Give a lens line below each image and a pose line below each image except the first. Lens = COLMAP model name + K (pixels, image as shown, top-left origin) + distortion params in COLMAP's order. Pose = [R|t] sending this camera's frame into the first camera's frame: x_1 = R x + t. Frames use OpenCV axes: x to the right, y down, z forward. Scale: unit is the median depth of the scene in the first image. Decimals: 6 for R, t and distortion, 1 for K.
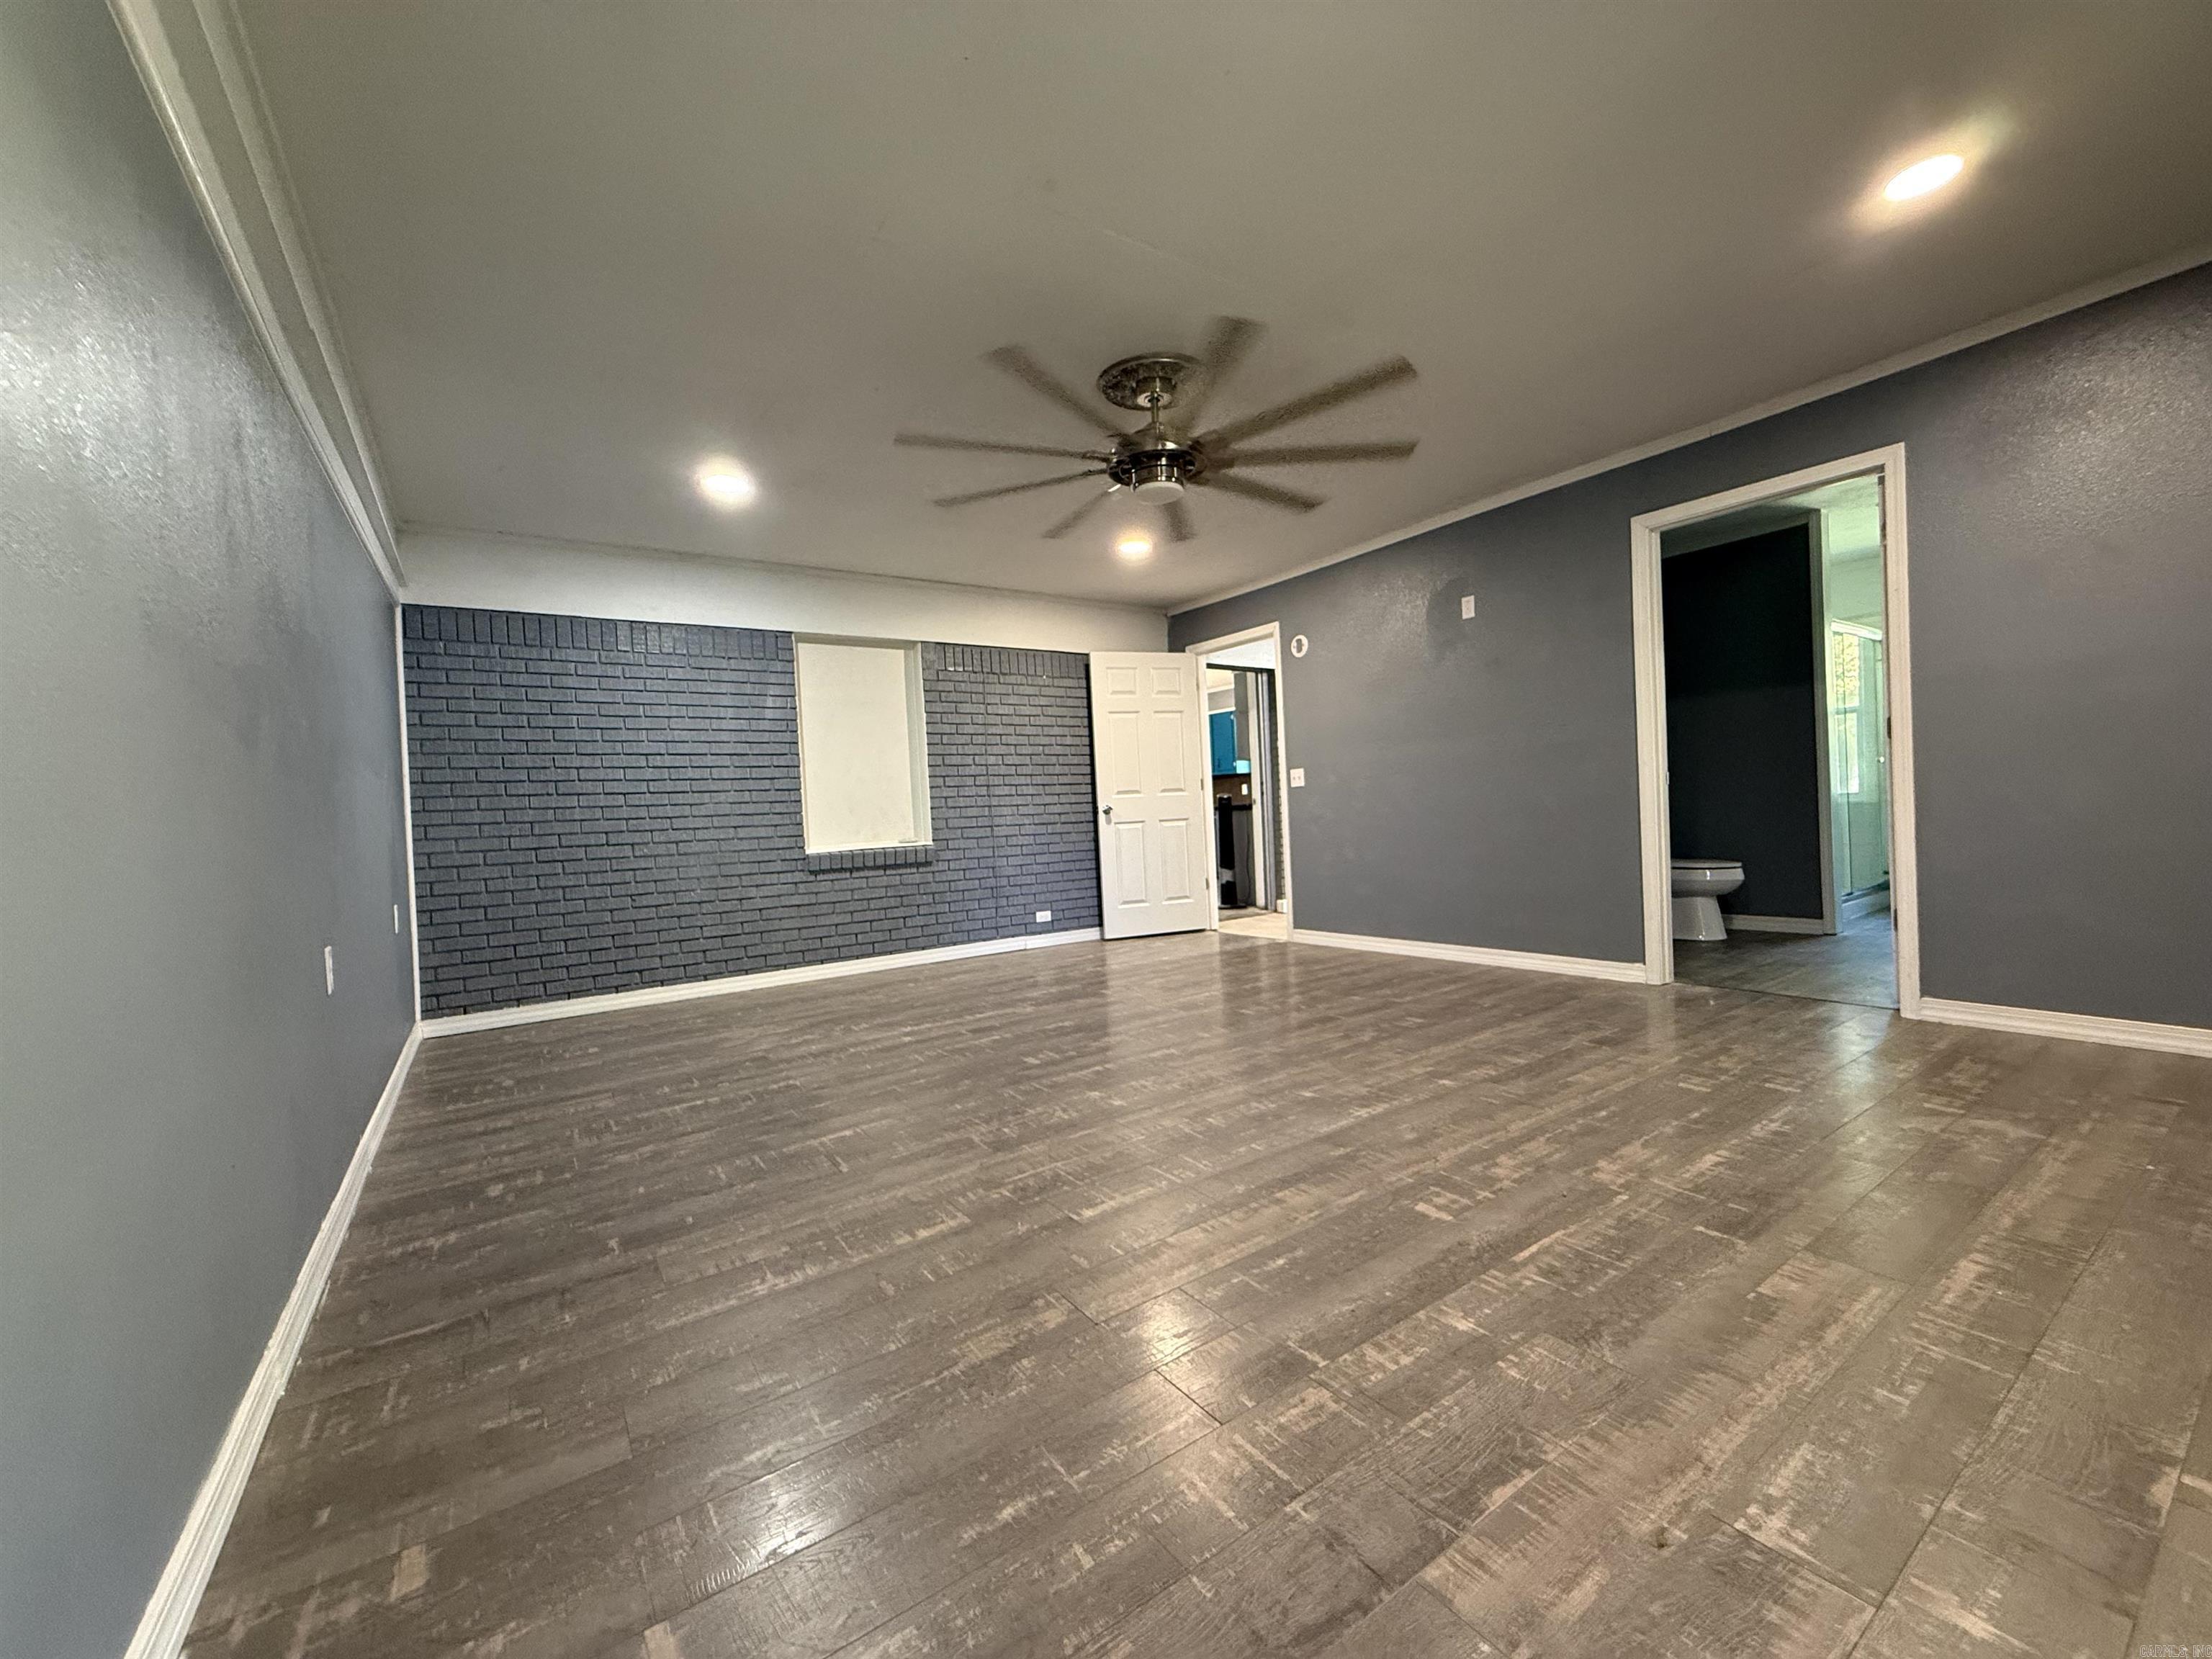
lens RADIAL K [[890.4, 0, 1106.4], [0, 890.4, 832.8], [0, 0, 1]] dist [-0.001215, -0.000078]
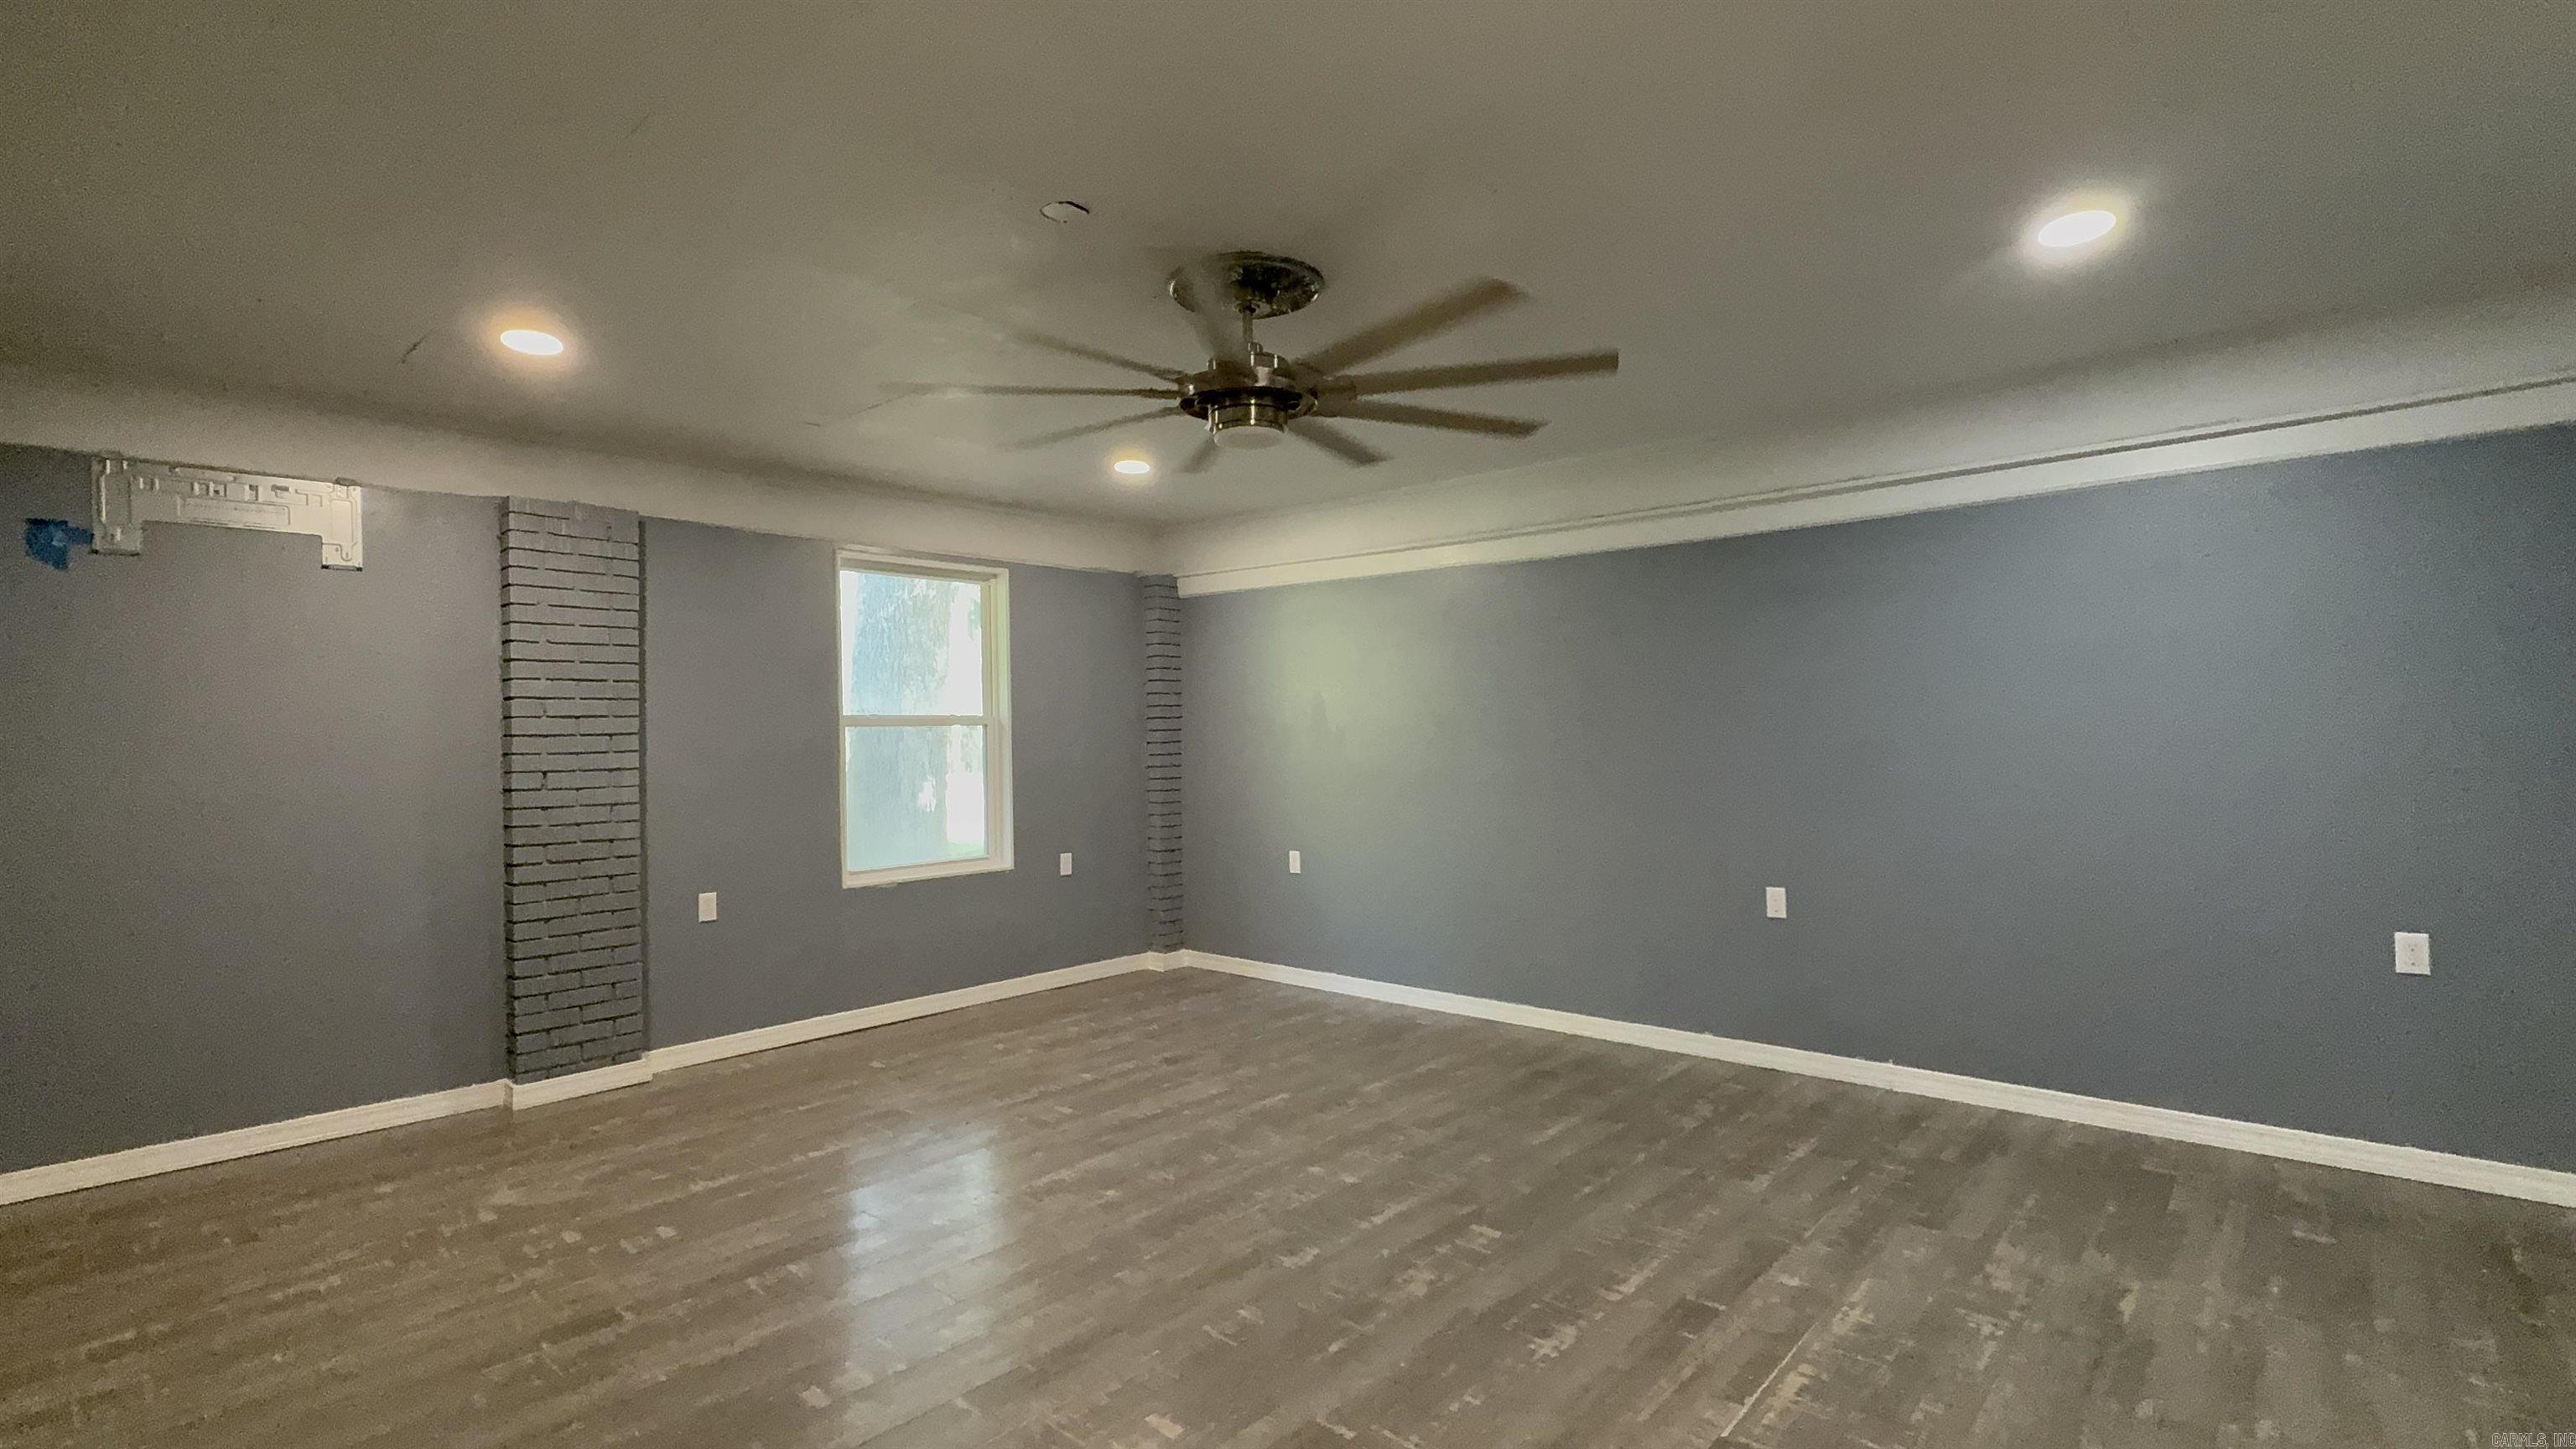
lens RADIAL K [[1165.3, 0, 1286.5], [0, 1165.3, 720.2], [0, 0, 1]] dist [0.023137, 0.000137]
pose [[-0.971062, 0.061639, -0.230738, 0.305672], [0.058968, 0.998089, 0.018462, -0.197510], [0.231435, 0.004321, -0.972841, 2.251916]]
